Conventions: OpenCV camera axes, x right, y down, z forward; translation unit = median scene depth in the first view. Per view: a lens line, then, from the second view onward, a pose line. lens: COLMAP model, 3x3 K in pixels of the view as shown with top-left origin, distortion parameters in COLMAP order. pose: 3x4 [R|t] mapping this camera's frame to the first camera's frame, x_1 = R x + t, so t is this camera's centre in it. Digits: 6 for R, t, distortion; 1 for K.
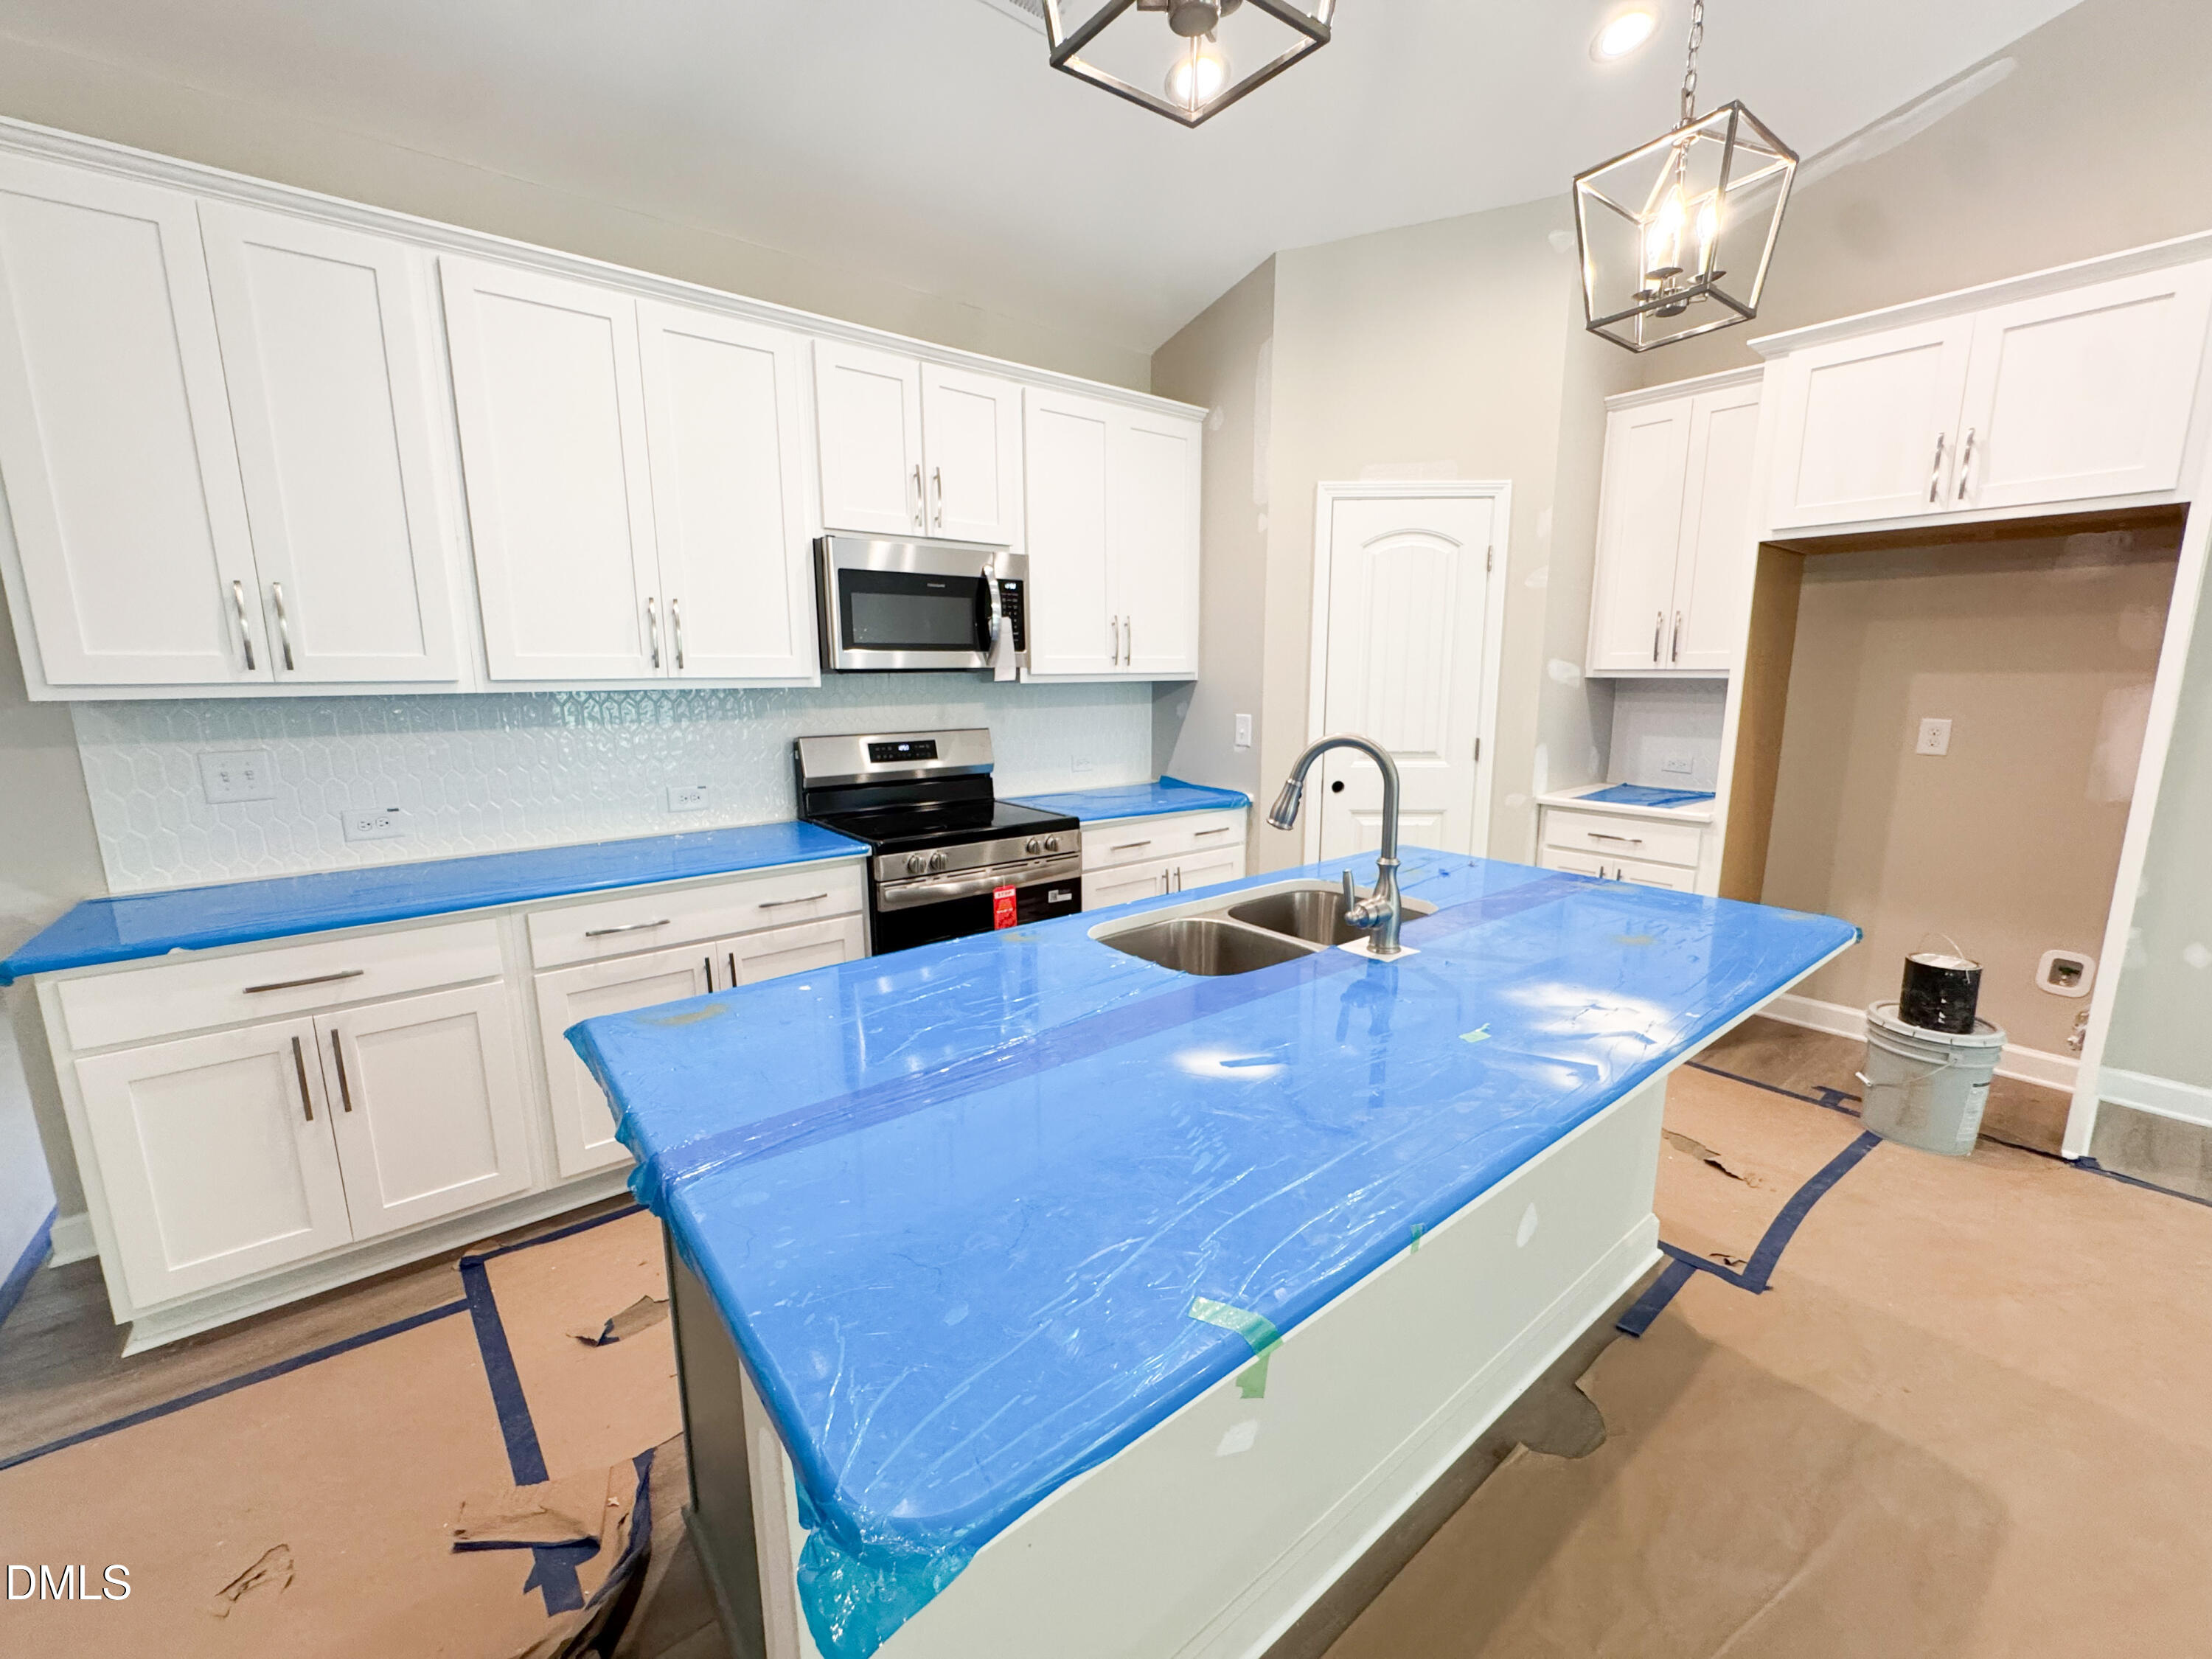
lens RADIAL K [[887.5, 0, 1102.9], [0, 887.5, 828.5], [0, 0, 1]] dist [-0.003728, -0.000162]
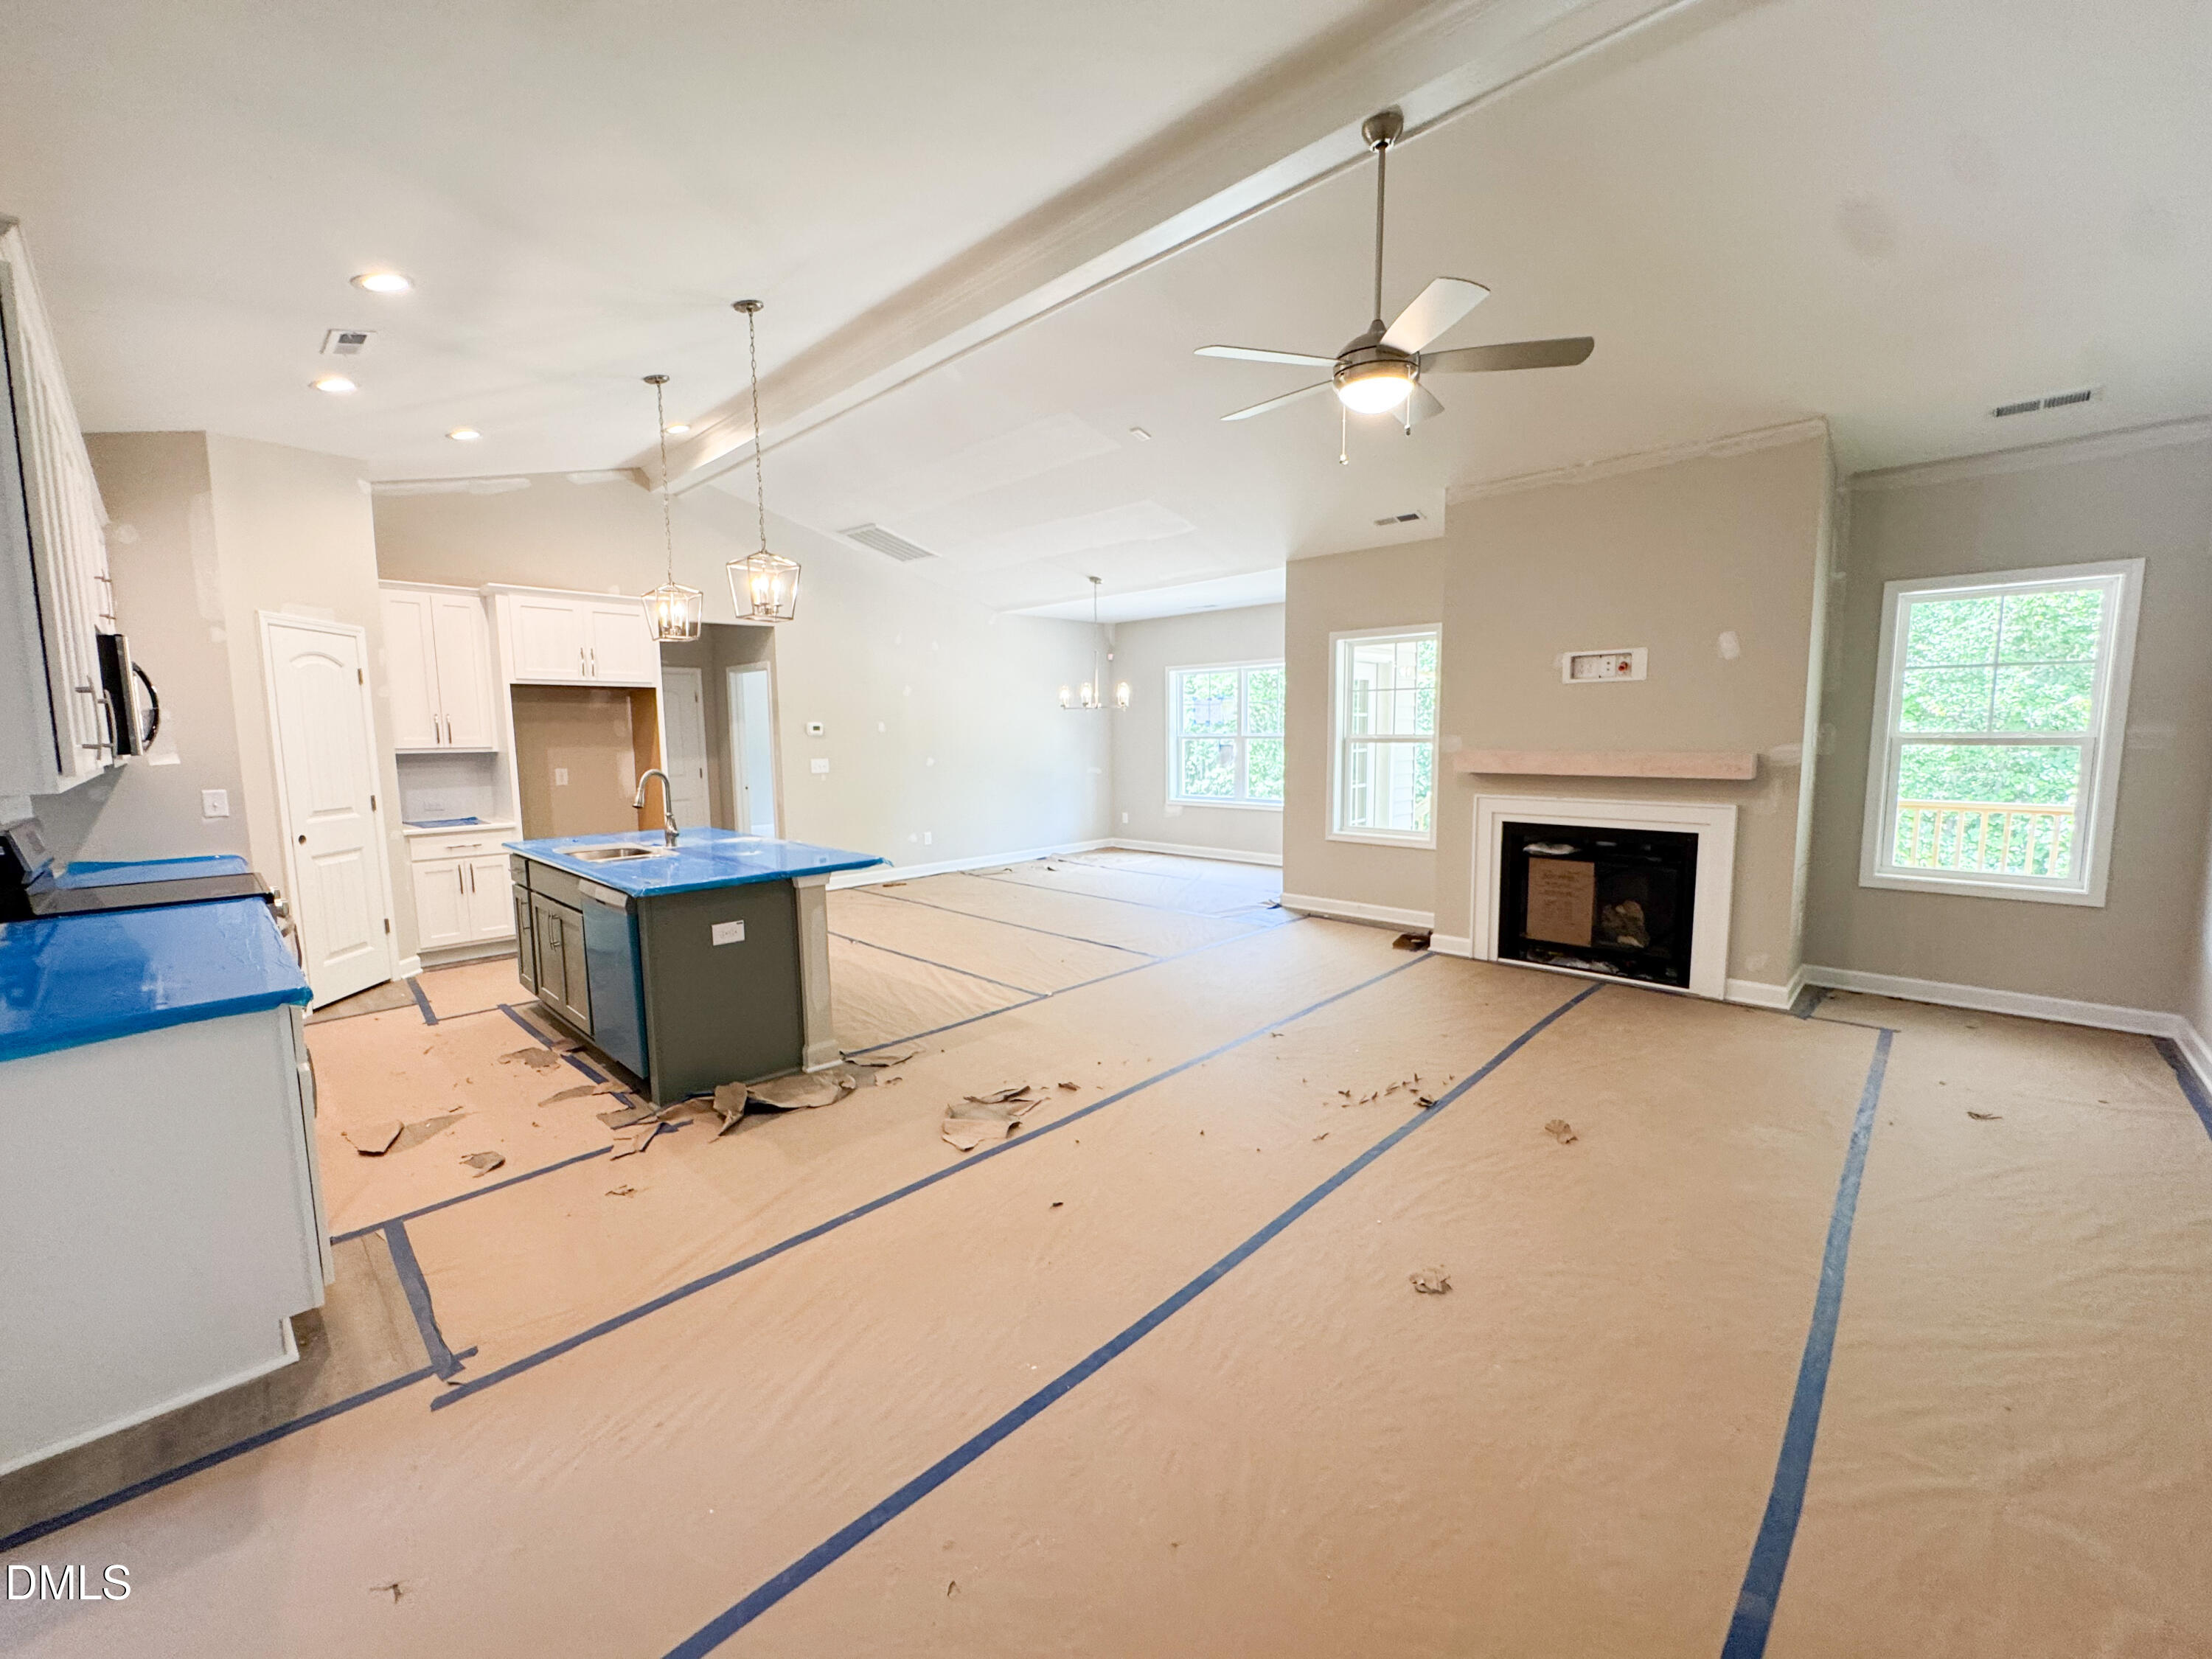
lens RADIAL K [[887.5, 0, 1102.9], [0, 887.5, 828.5], [0, 0, 1]] dist [-0.003728, -0.000162]
pose [[-0.142355, -0.097355, 0.985016, -1.334595], [0.194659, 0.972964, 0.124295, 0.005928], [-0.970486, 0.209436, -0.119555, 0.010411]]
